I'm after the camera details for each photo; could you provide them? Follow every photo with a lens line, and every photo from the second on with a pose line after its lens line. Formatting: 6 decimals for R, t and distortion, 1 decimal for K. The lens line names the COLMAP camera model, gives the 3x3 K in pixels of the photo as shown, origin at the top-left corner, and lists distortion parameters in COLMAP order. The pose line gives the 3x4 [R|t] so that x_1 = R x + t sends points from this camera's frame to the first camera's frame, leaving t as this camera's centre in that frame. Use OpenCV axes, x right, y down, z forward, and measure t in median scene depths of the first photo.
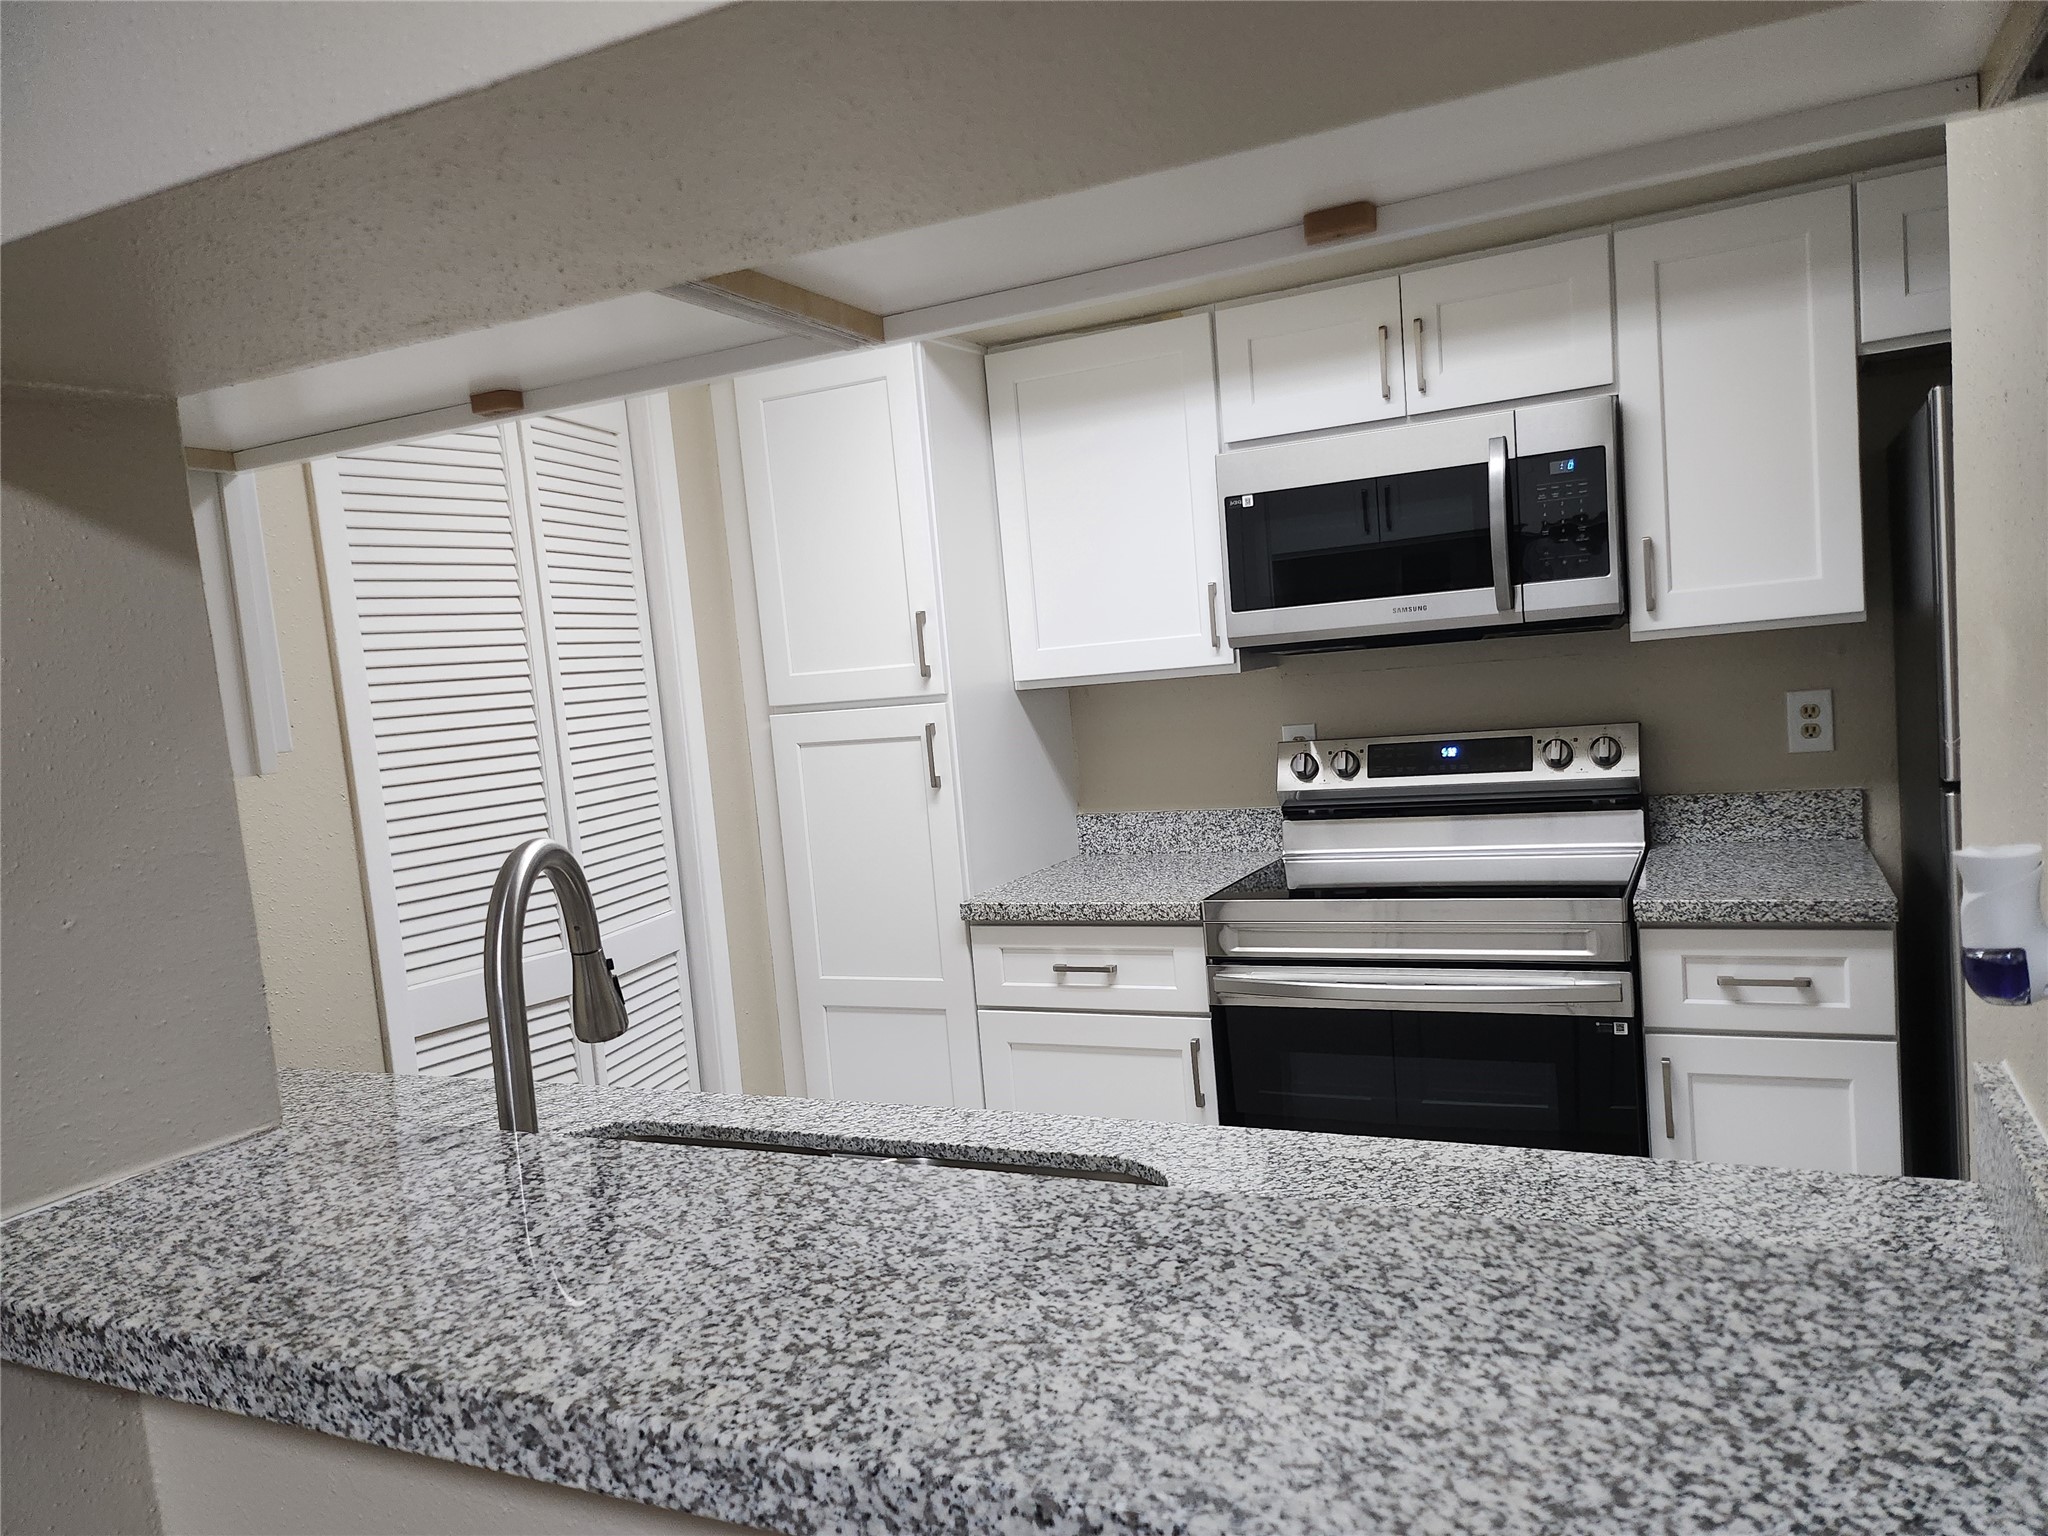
lens RADIAL K [[1450.5, 0, 1021.1], [0, 1450.5, 815.0], [0, 0, 1]] dist [0.049016, -0.000421]
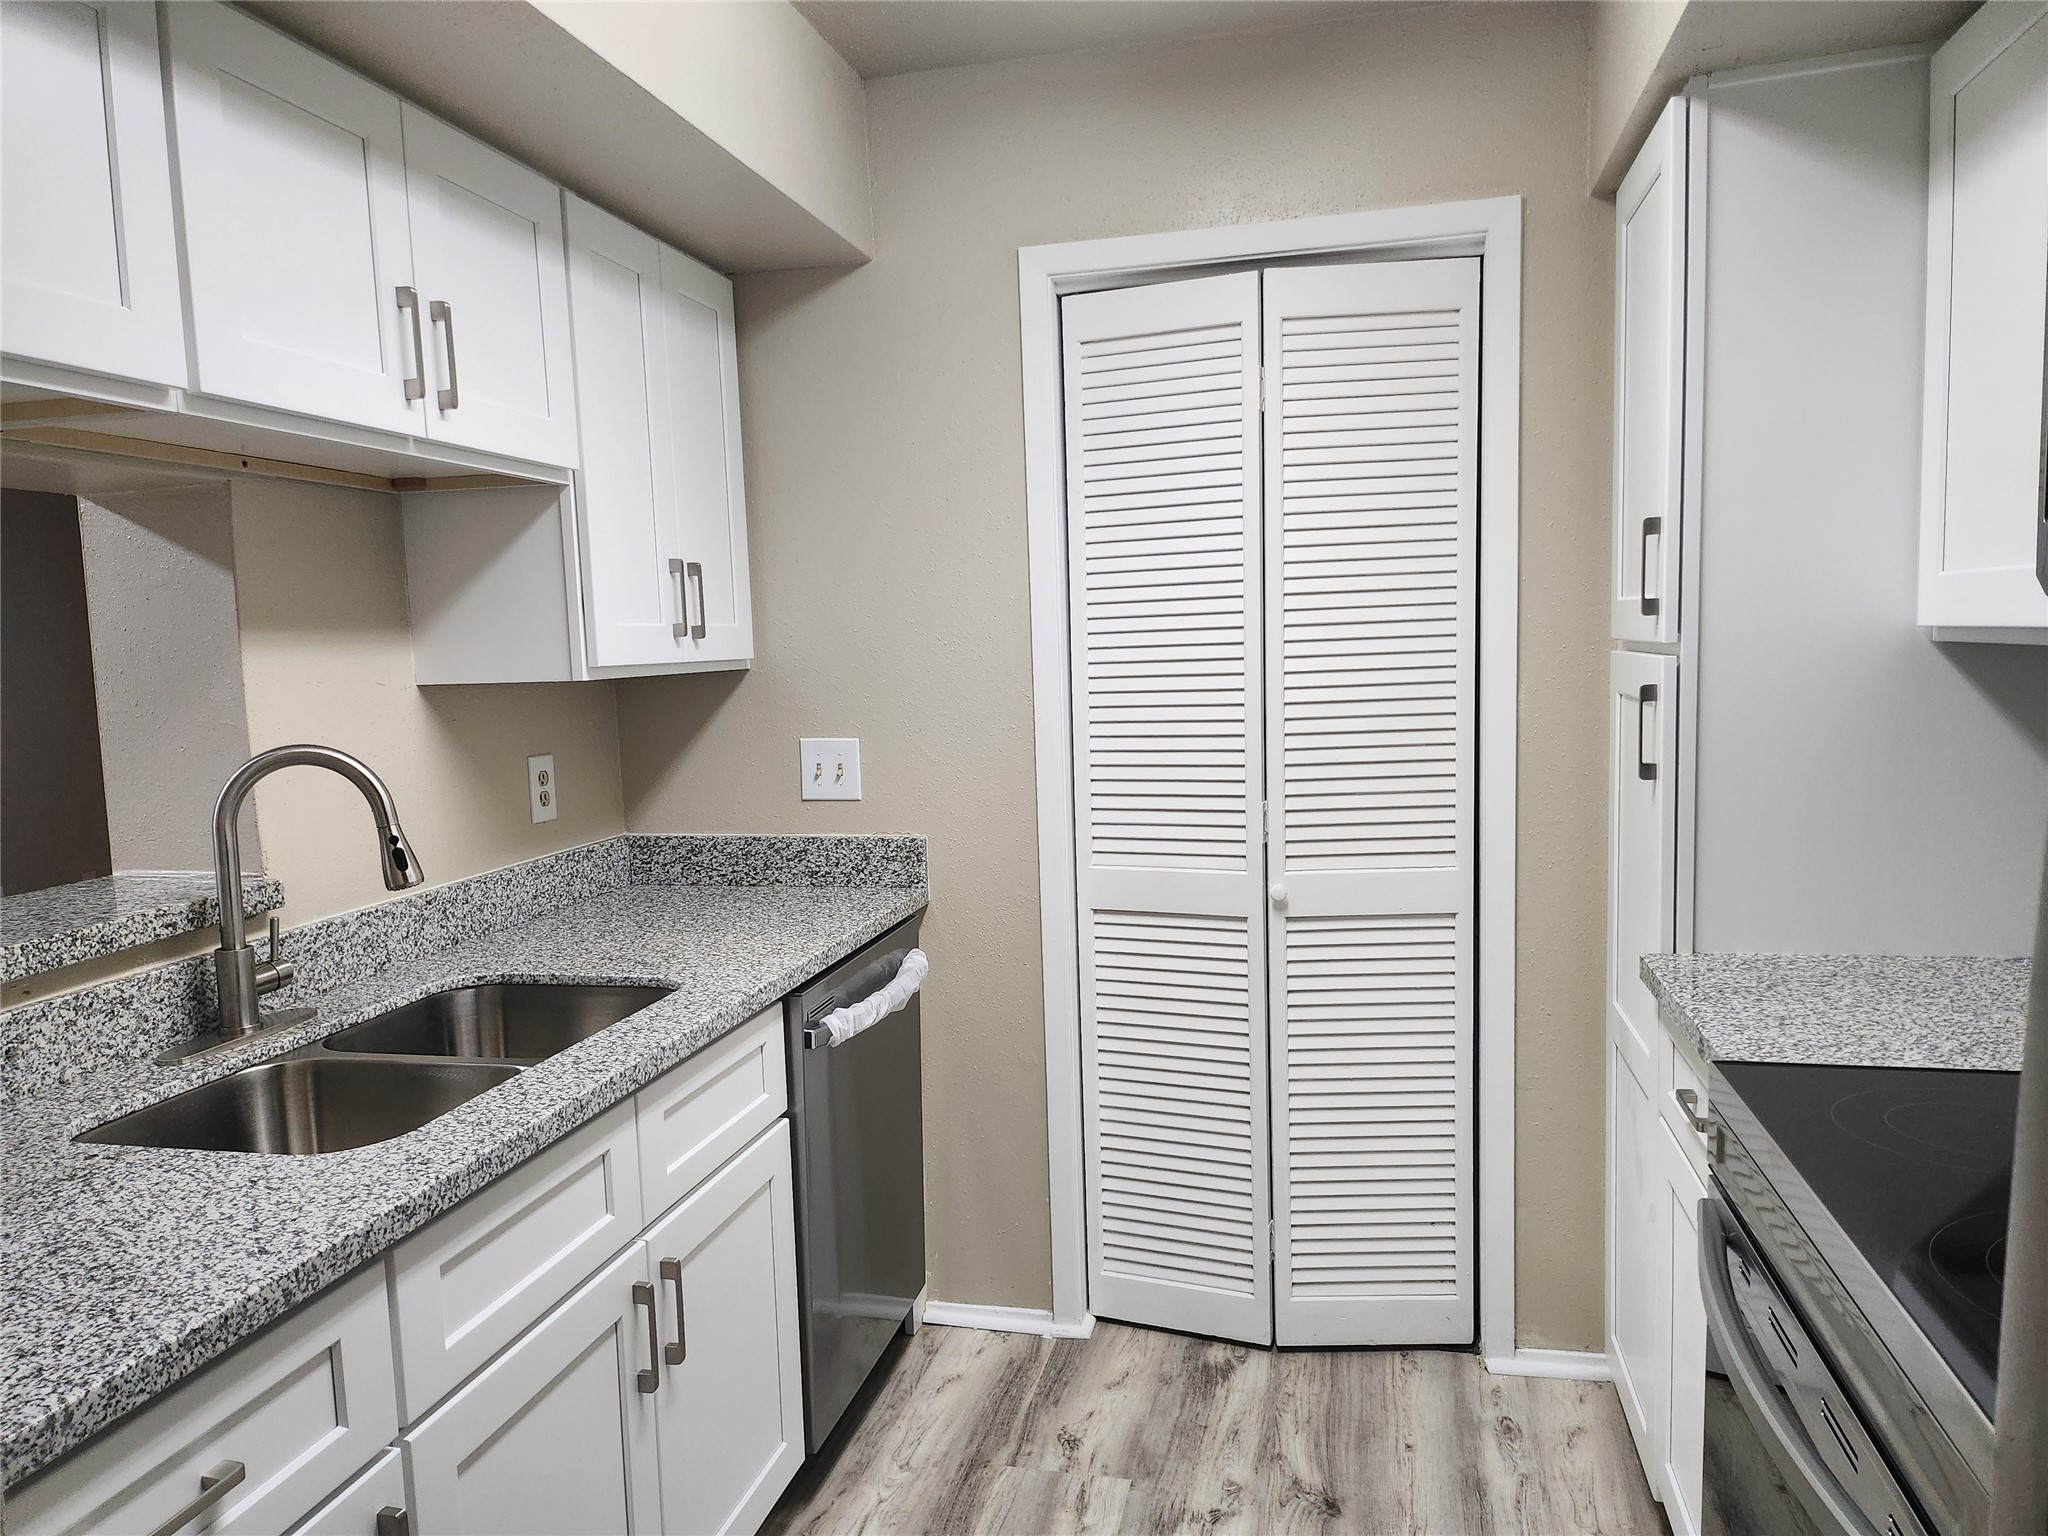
lens RADIAL K [[1441.5, 0, 1025.3], [0, 1441.5, 801.9], [0, 0, 1]] dist [0.075343, -0.079907]
pose [[0.215657, 0.190817, -0.957643, 0.548648], [-0.085200, 0.980657, 0.176216, -0.106917], [0.972745, 0.043589, 0.227743, 0.578128]]
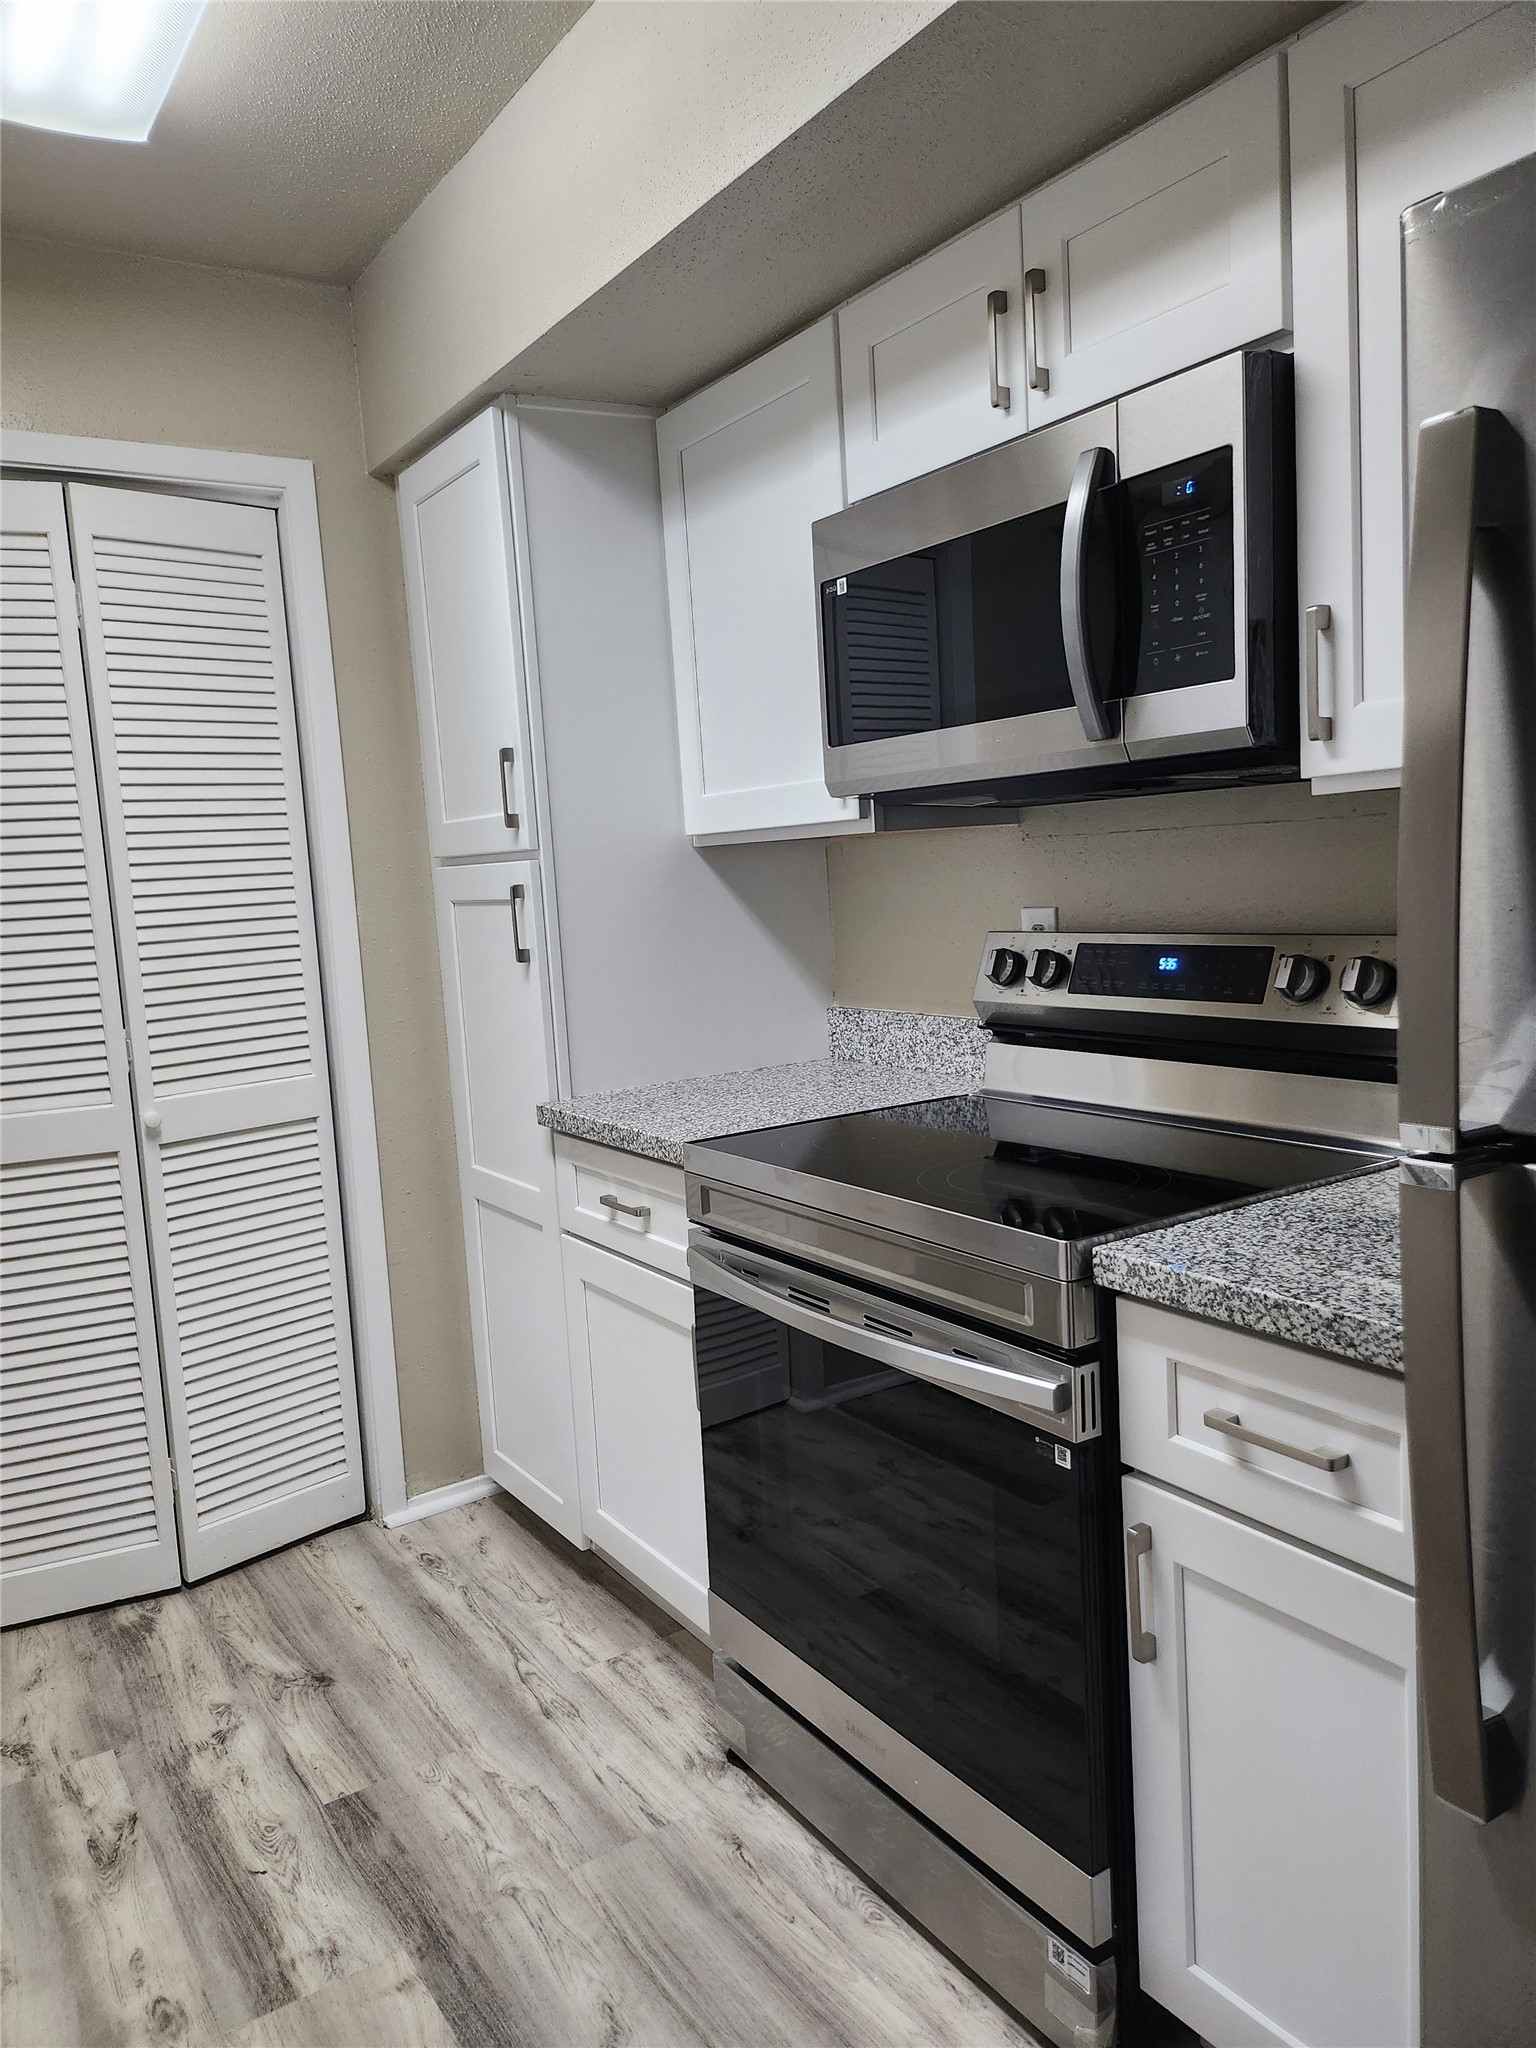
lens RADIAL K [[1438.4, 0, 741.6], [0, 1438.4, 1039.4], [0, 0, 1]] dist [0.079012, -0.075054]
pose [[0.850560, 0.098878, -0.516499, 0.492579], [-0.068523, 0.994629, 0.077570, -0.048982], [0.521395, -0.030586, 0.852767, 0.369586]]
